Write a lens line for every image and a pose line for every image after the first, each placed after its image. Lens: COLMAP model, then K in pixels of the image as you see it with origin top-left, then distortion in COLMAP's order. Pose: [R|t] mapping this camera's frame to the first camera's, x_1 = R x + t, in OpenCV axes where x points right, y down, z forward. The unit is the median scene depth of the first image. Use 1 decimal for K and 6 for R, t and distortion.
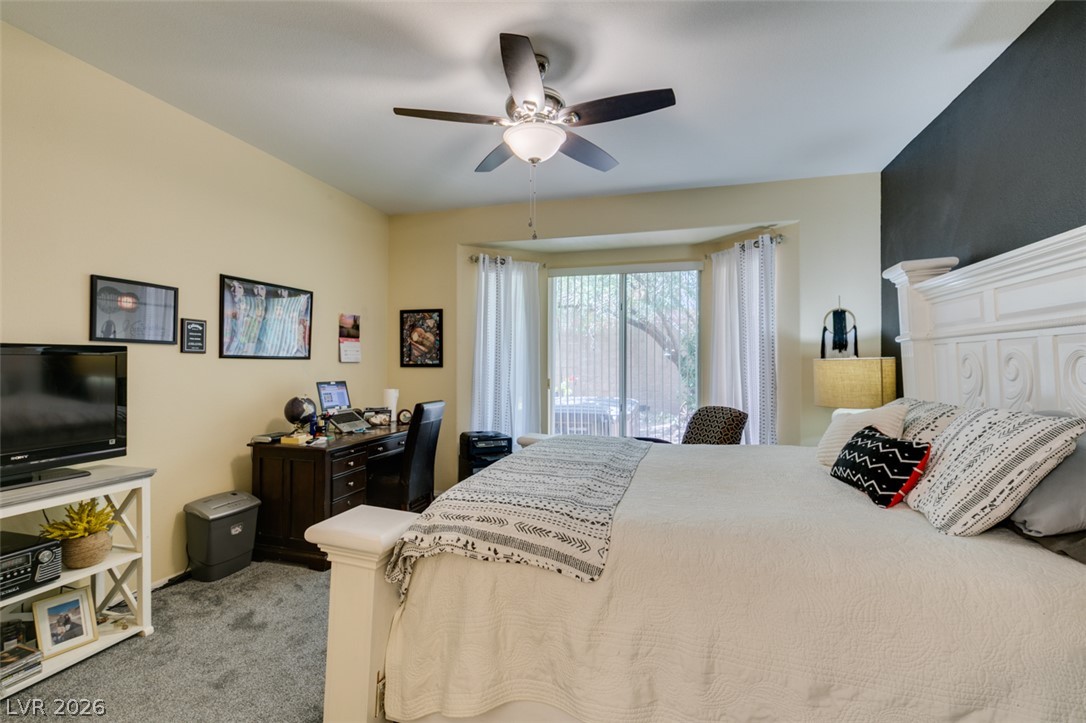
lens RADIAL K [[487.3, 0, 542.1], [0, 487.3, 363.6], [0, 0, 1]] dist [-0.000830, -0.000449]
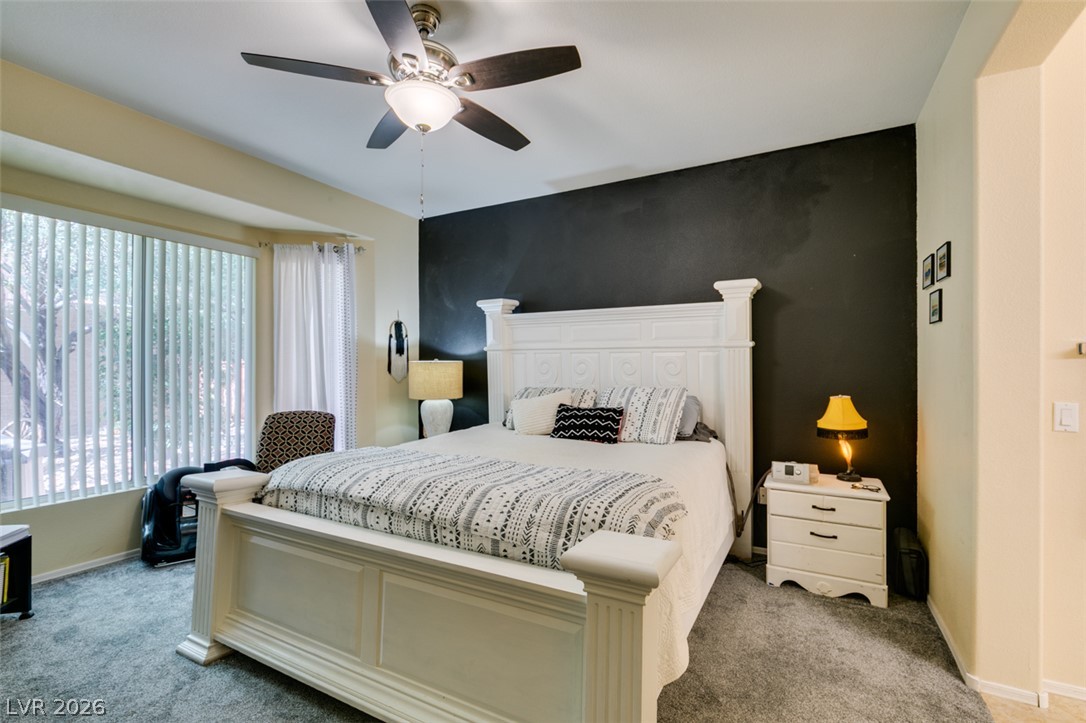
lens RADIAL K [[487.3, 0, 542.1], [0, 487.3, 363.6], [0, 0, 1]] dist [-0.000830, -0.000449]
pose [[0.217291, 0.004050, 0.976098, -0.504971], [-0.002283, 0.999991, -0.003641, -0.001081], [-0.976104, -0.001437, 0.217298, 0.381297]]
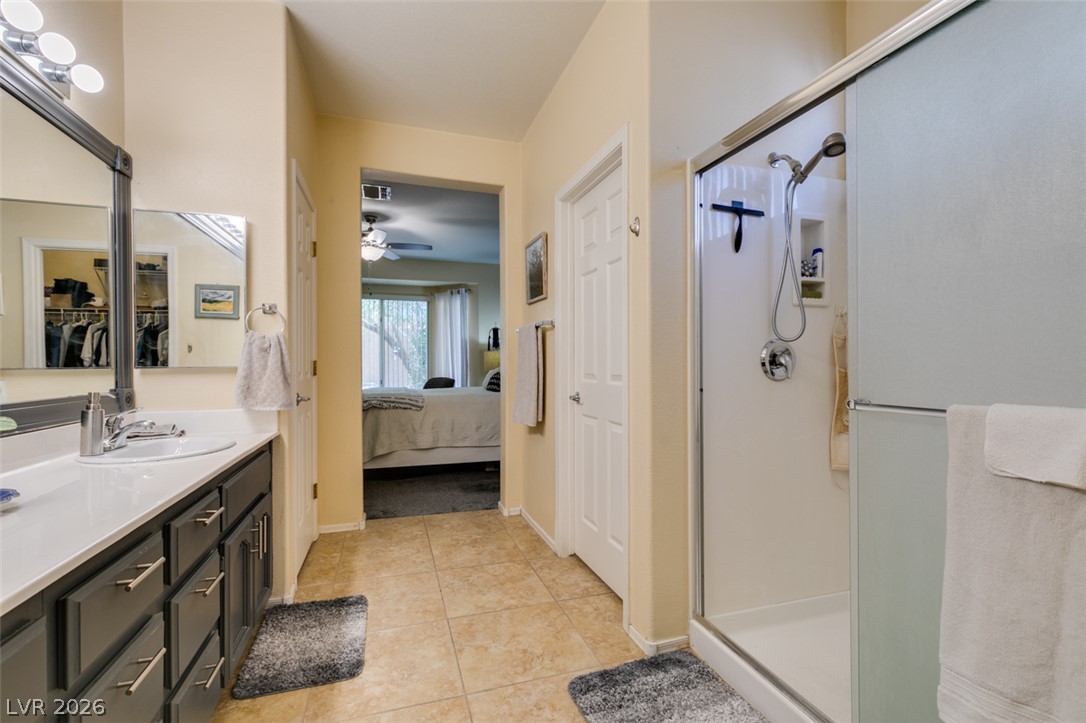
lens RADIAL K [[487.3, 0, 542.1], [0, 487.3, 363.6], [0, 0, 1]] dist [-0.000830, -0.000449]
pose [[0.826256, -0.004530, 0.563277, -0.401356], [0.005498, 0.999985, -0.000023, 0.042590], [-0.563268, 0.003116, 0.826268, -0.835348]]
